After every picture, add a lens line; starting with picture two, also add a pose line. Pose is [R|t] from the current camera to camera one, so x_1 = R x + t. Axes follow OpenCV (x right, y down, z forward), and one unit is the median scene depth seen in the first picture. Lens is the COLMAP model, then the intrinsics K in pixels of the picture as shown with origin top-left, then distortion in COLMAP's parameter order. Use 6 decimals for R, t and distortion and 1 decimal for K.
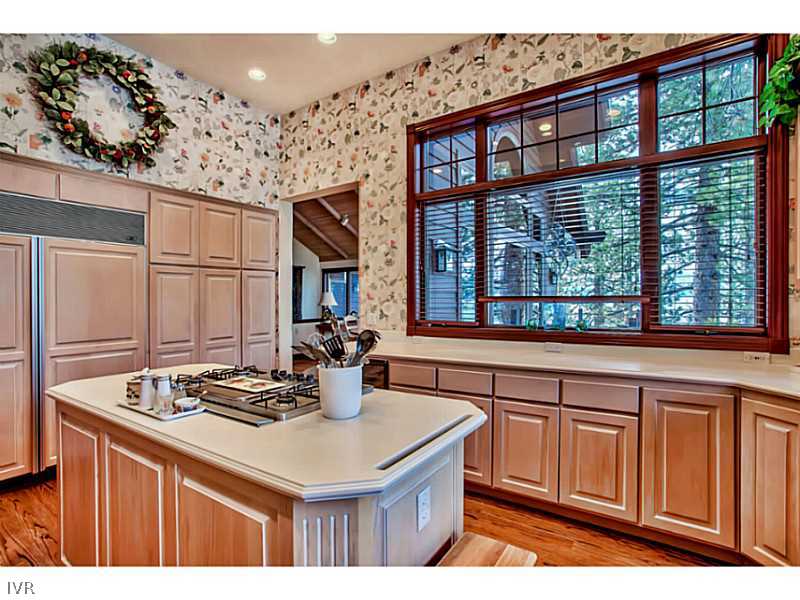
lens RADIAL K [[387.5, 0, 401.6], [0, 387.5, 300.6], [0, 0, 1]] dist [-0.001762, -0.000378]
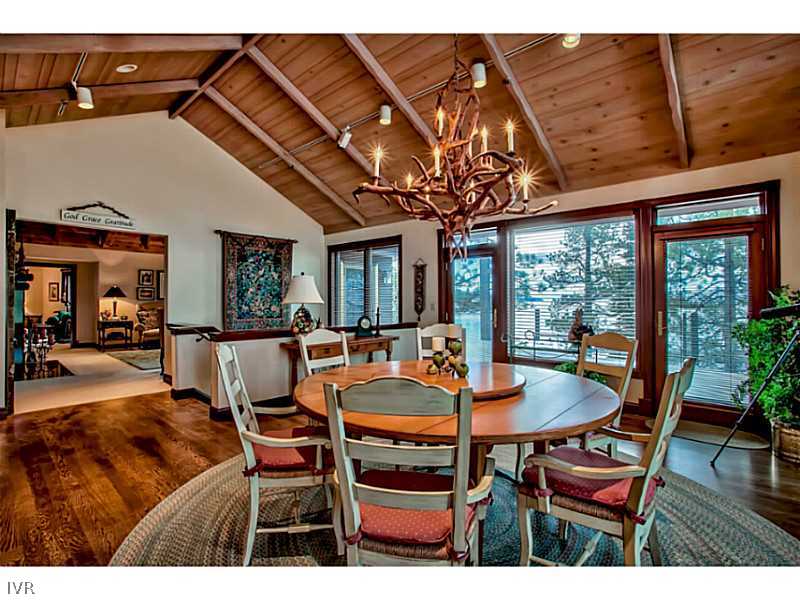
lens RADIAL K [[387.5, 0, 399.5], [0, 387.5, 299.7], [0, 0, 1]] dist [-0.001762, -0.000378]
pose [[0.989737, 0.006150, -0.142765, -0.001127], [-0.006283, 0.999980, -0.000477, 0.006536], [0.142759, 0.001369, 0.989756, 0.521136]]
